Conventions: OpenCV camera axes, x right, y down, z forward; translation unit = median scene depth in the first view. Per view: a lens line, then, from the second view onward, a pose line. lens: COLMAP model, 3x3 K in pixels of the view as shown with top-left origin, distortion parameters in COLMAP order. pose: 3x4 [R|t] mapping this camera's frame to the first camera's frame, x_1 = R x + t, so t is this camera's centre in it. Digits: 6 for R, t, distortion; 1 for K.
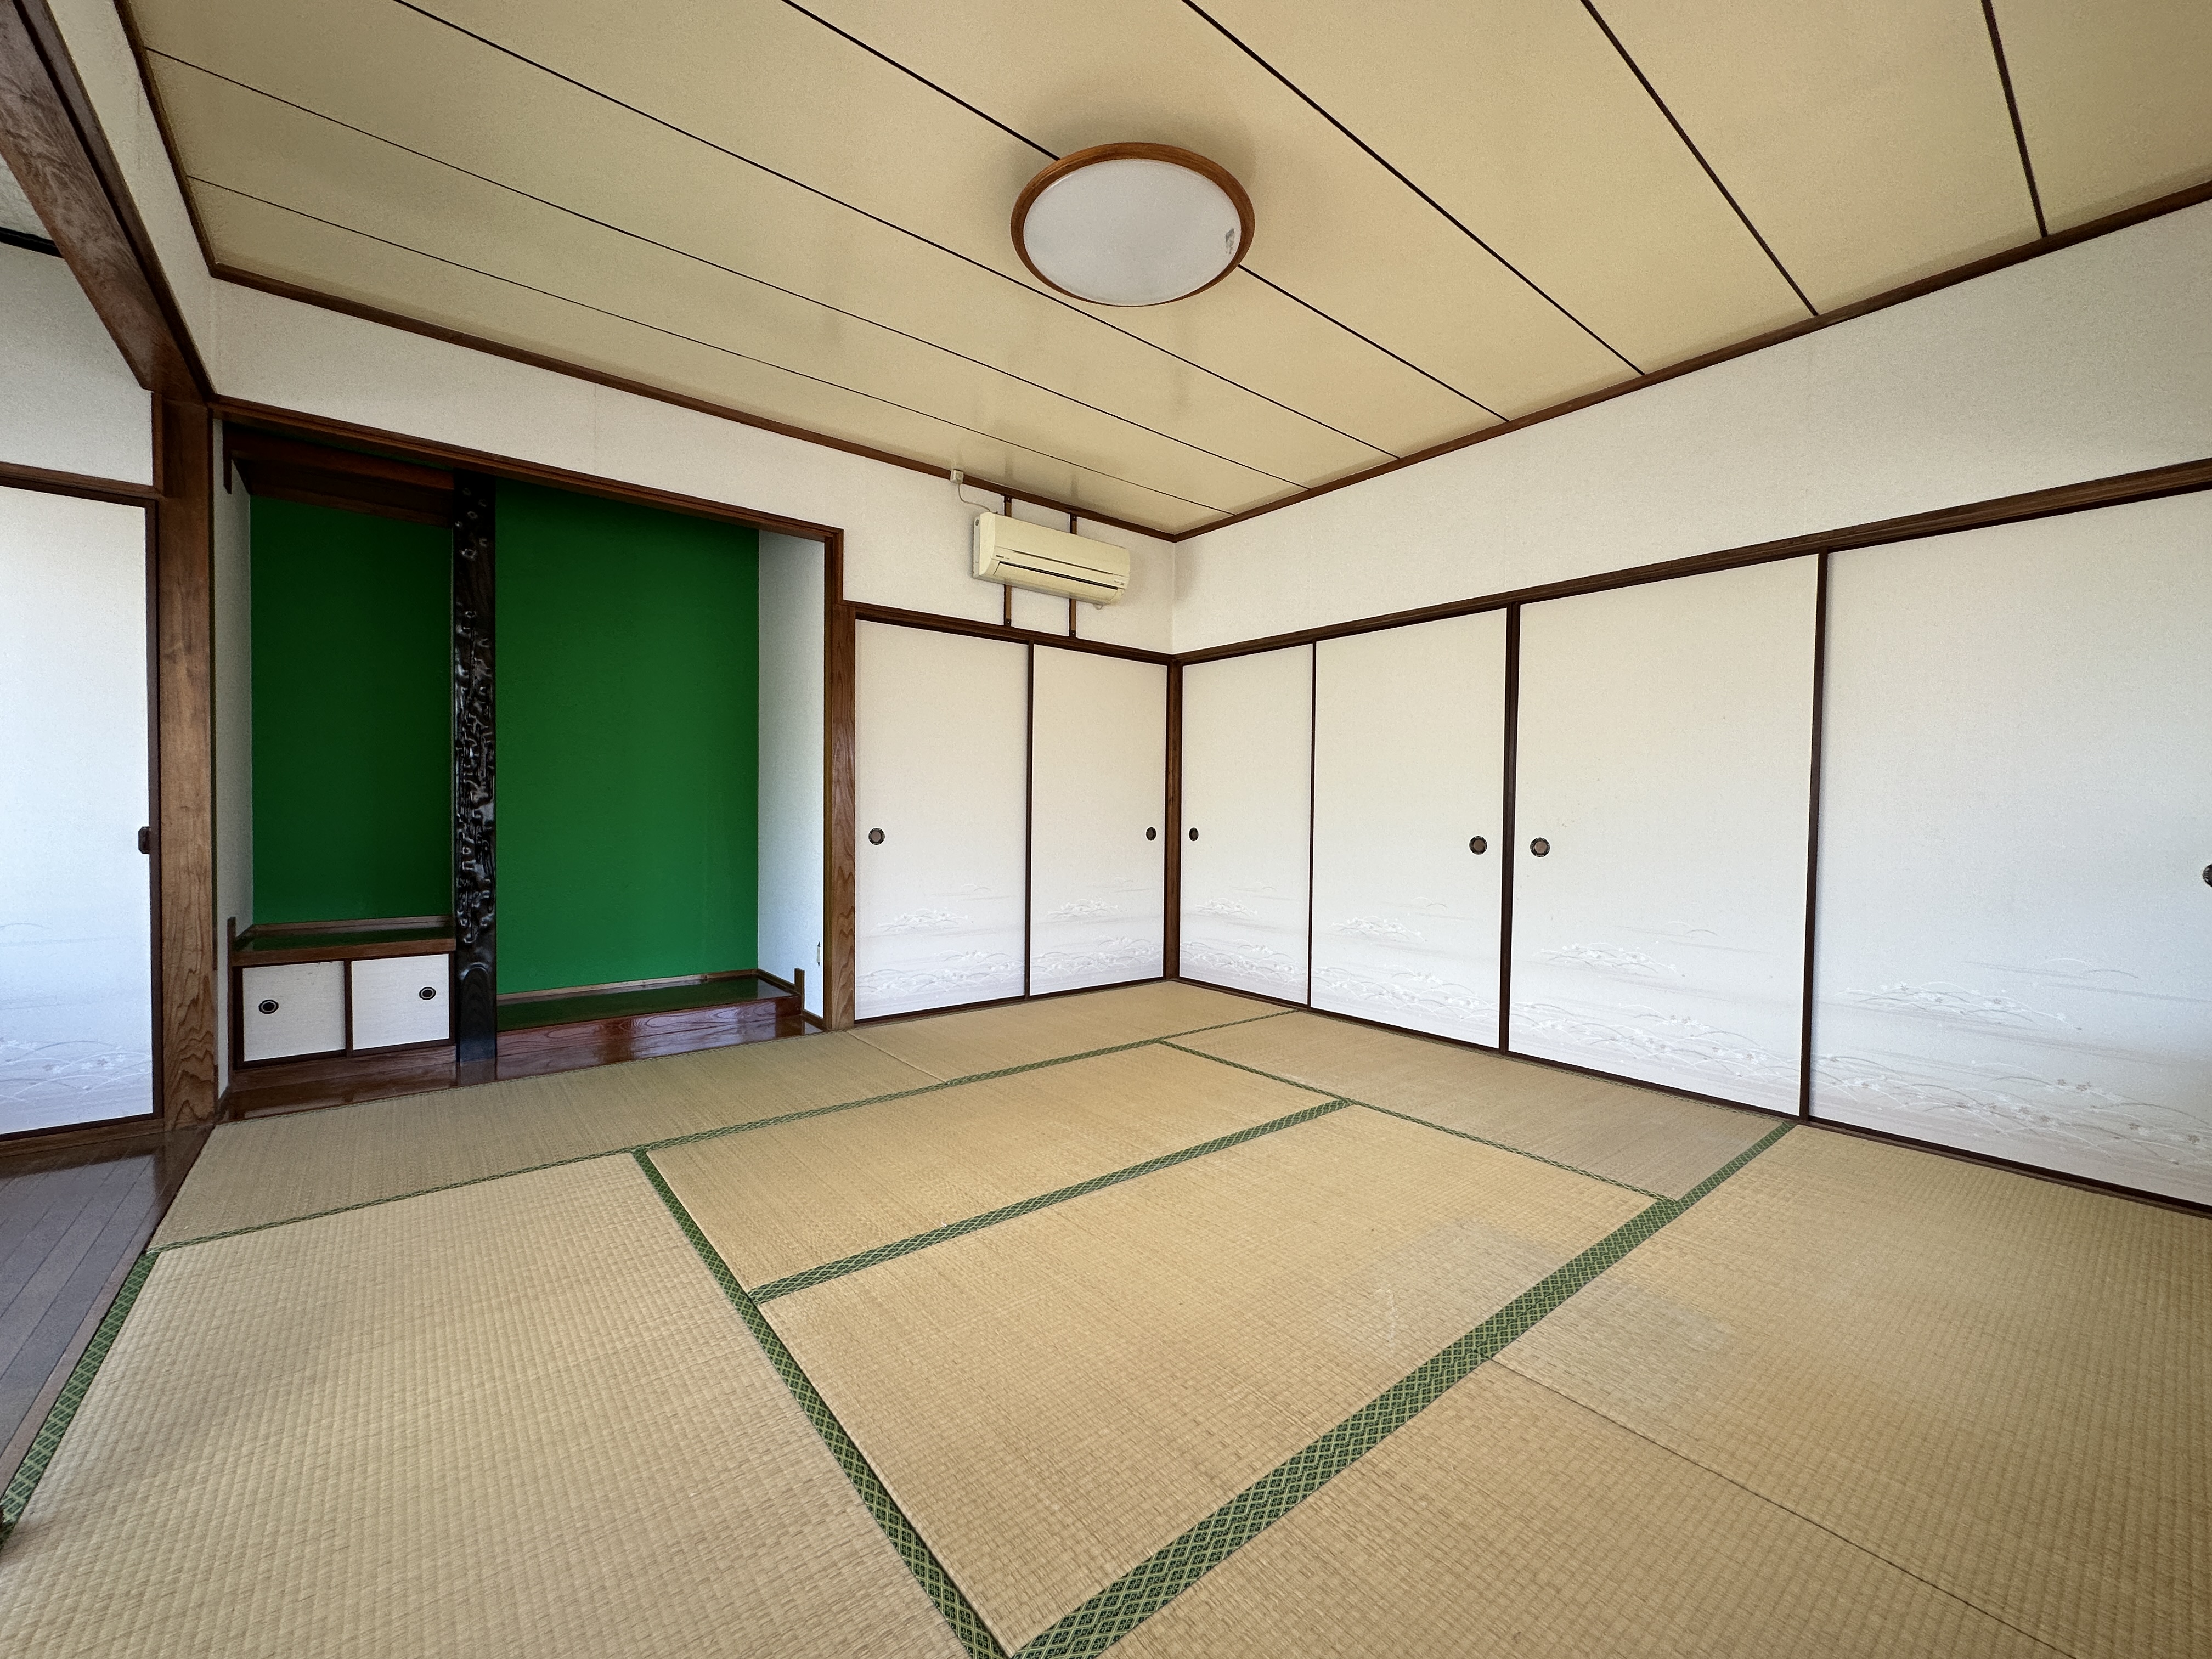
lens RADIAL K [[885.0, 0, 1113.6], [0, 885.0, 829.4], [0, 0, 1]] dist [-0.002084, -0.000373]
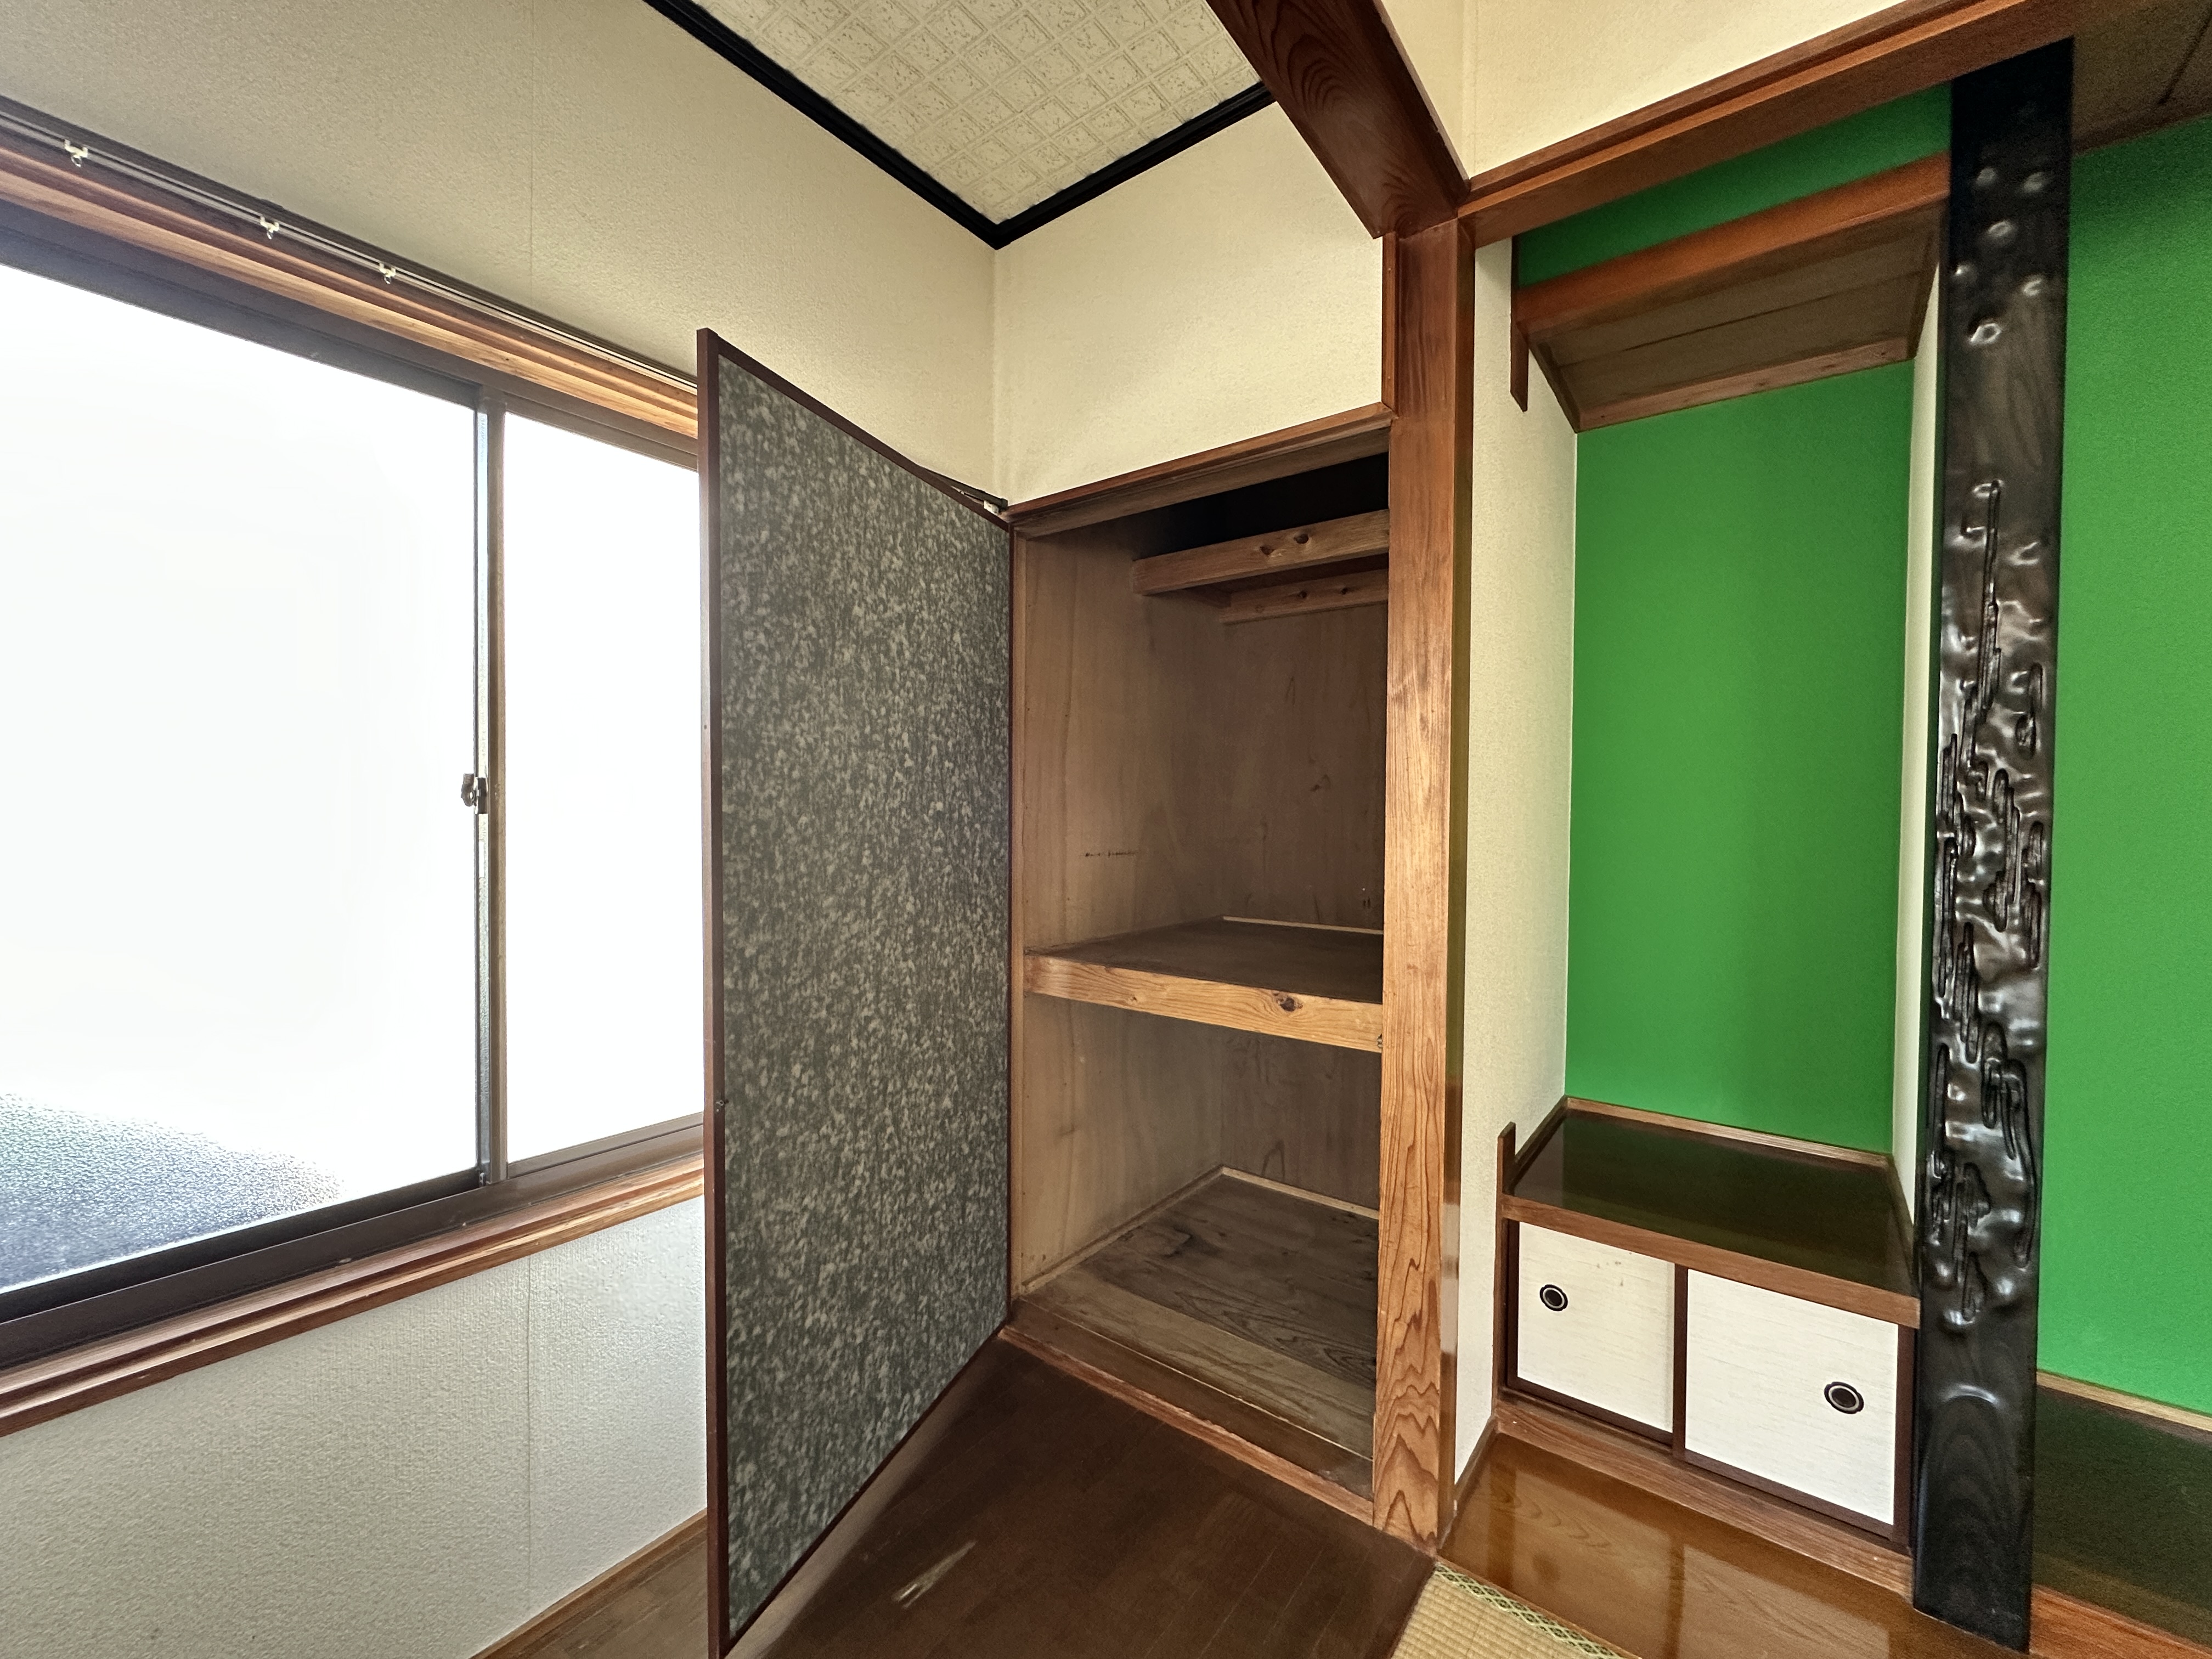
lens RADIAL K [[885.0, 0, 1112.1], [0, 885.0, 831.4], [0, 0, 1]] dist [-0.002084, -0.000373]
pose [[0.231757, 0.008188, -0.972739, -0.435154], [-0.029443, 0.999565, 0.001398, -0.082113], [0.972328, 0.028316, 0.231897, 0.535406]]
